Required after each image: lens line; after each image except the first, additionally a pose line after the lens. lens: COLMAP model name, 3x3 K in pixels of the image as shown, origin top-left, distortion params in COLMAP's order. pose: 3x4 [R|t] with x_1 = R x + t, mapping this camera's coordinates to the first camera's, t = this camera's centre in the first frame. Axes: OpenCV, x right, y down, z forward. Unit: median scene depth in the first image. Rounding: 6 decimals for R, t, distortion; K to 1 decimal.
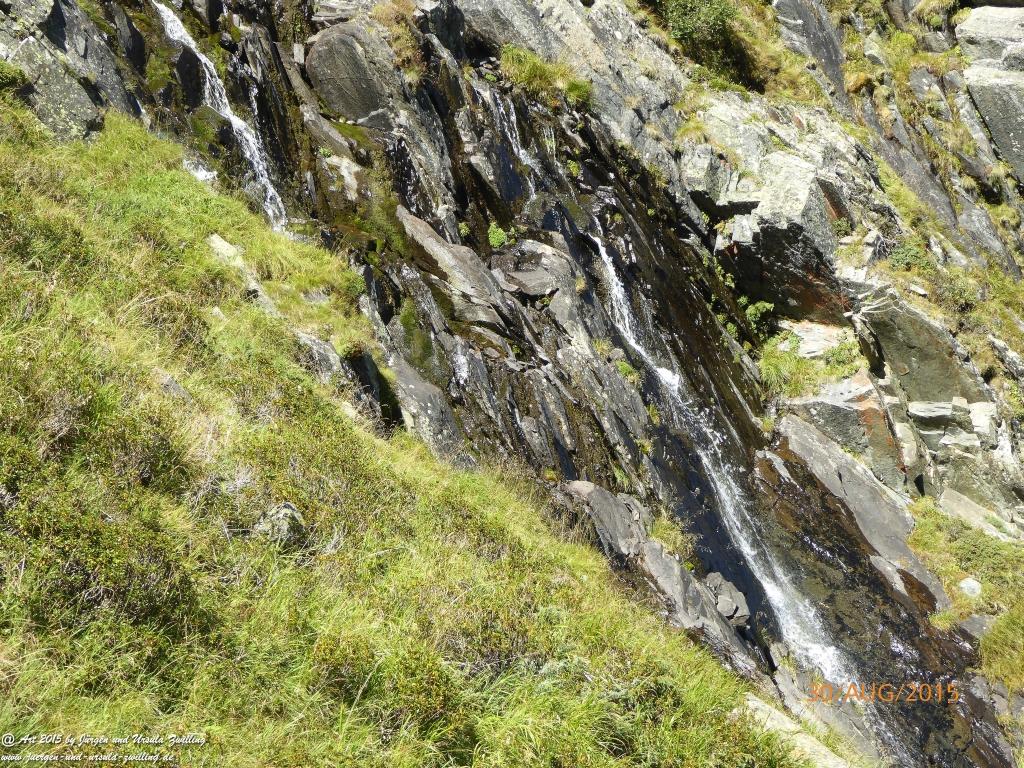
lens RADIAL K [[3012.8, 0, 513.0], [0, 3012.8, 343.6], [0, 0, 1]] dist [0.500130, -0.543858]
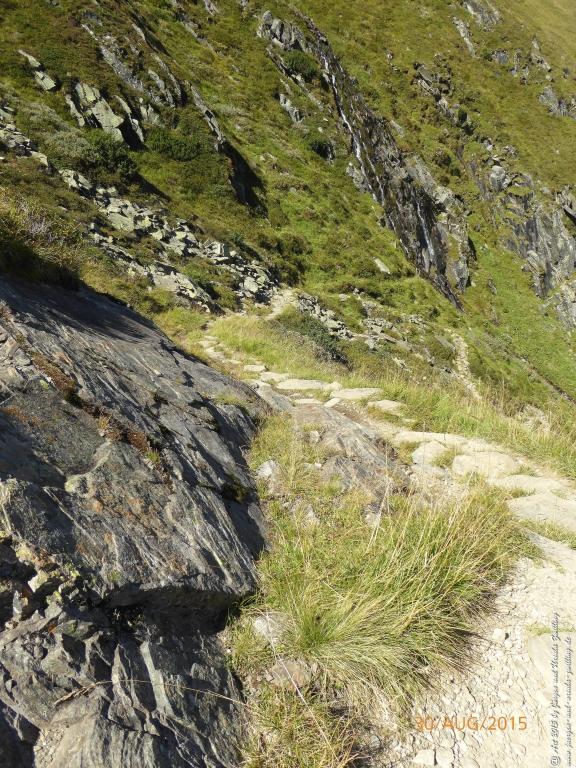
lens RADIAL K [[557.1, 0, 286.7], [0, 557.1, 385.2], [0, 0, 1]] dist [-0.026505, 0.003717]
pose [[0.924801, 0.224831, -0.306912, 0.305797], [-0.080376, 0.903954, 0.420009, -0.214873], [0.371865, -0.363756, 0.854048, -0.876722]]
